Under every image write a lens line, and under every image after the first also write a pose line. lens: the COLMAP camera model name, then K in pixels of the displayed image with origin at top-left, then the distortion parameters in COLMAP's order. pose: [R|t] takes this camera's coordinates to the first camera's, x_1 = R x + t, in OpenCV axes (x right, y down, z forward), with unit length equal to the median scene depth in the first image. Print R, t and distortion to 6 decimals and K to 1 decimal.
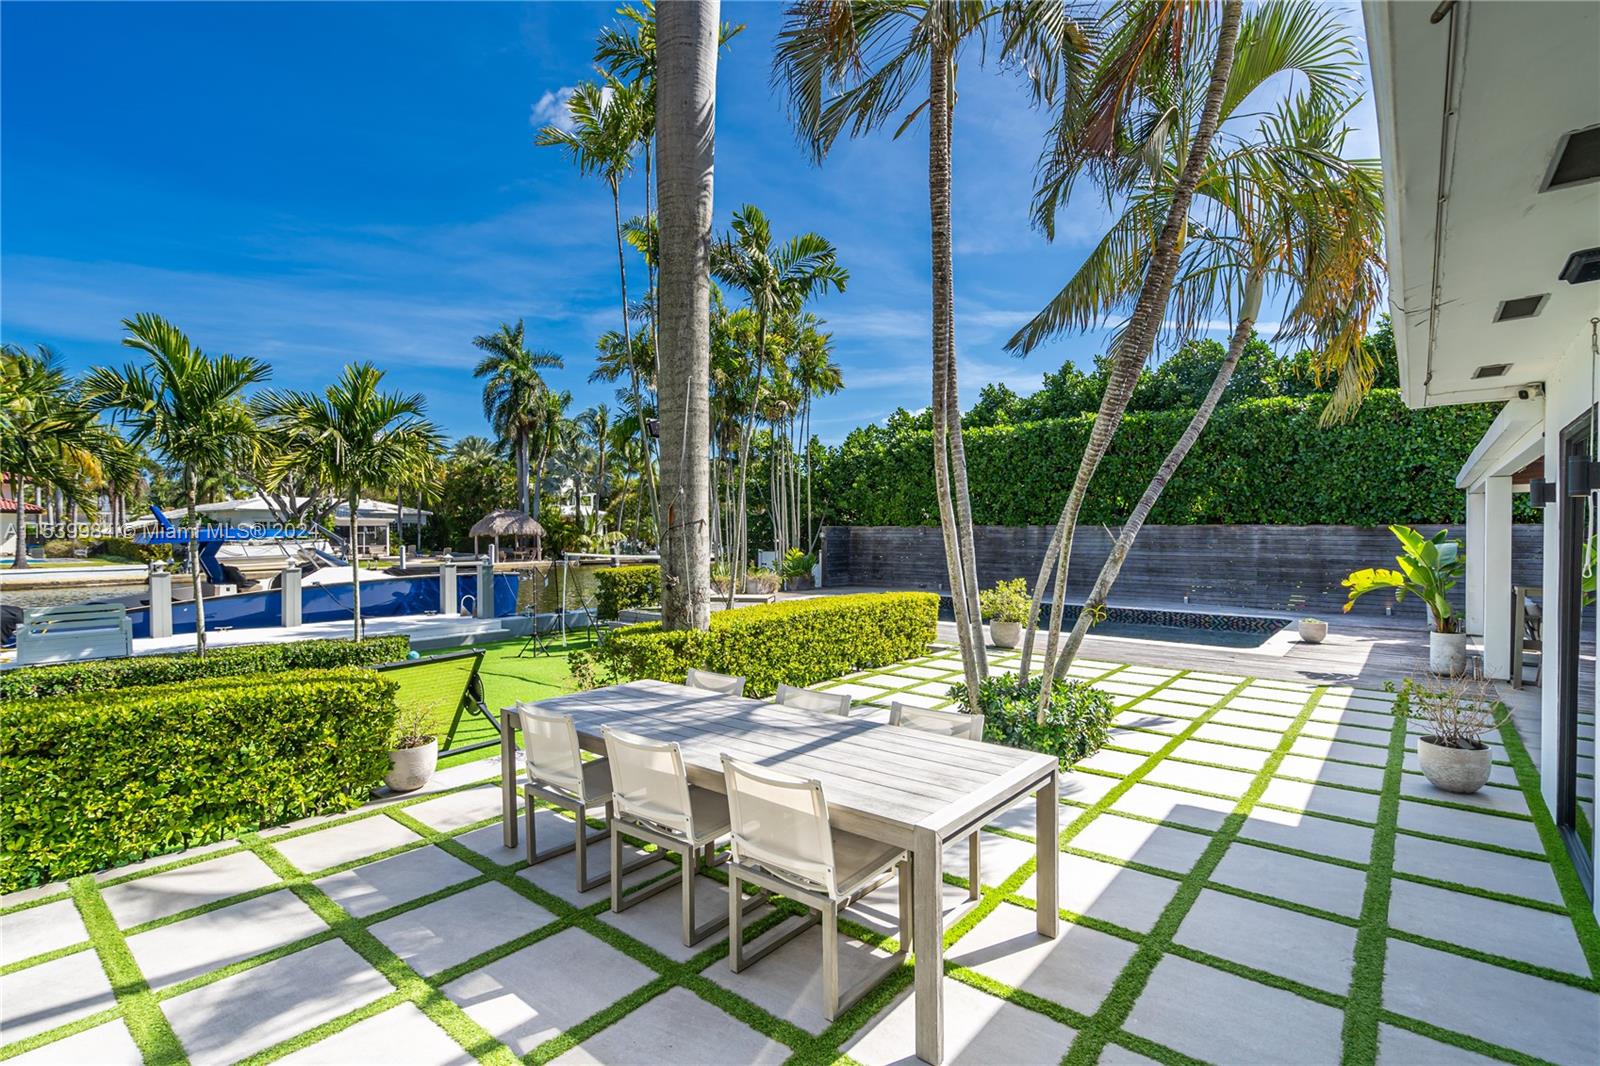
lens RADIAL K [[734.0, 0, 800.0], [0, 734.0, 533.0], [0, 0, 1]] dist [0.002542, 0.000717]
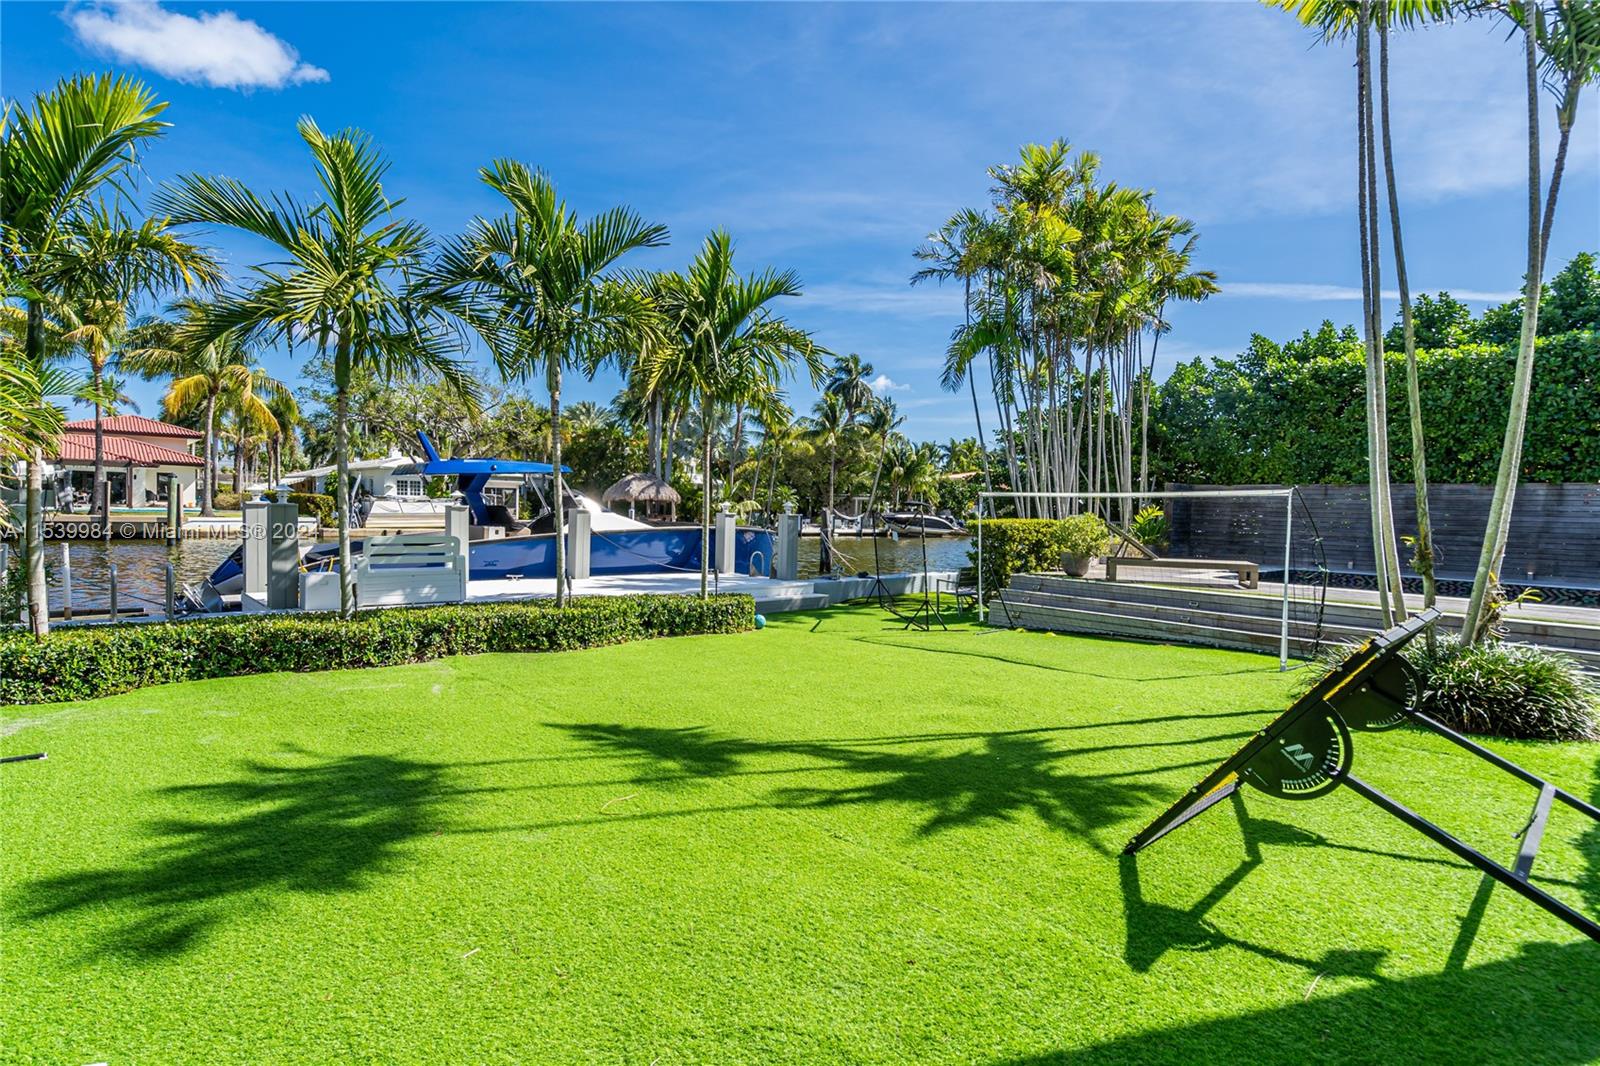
lens RADIAL K [[797.5, 0, 800.0], [0, 797.5, 533.0], [0, 0, 1]] dist [-0.004123, -0.000255]
pose [[0.987800, 0.034531, -0.151851, -0.228060], [-0.029940, 0.999026, 0.032419, 0.029003], [0.152823, -0.027477, 0.987872, 0.111087]]
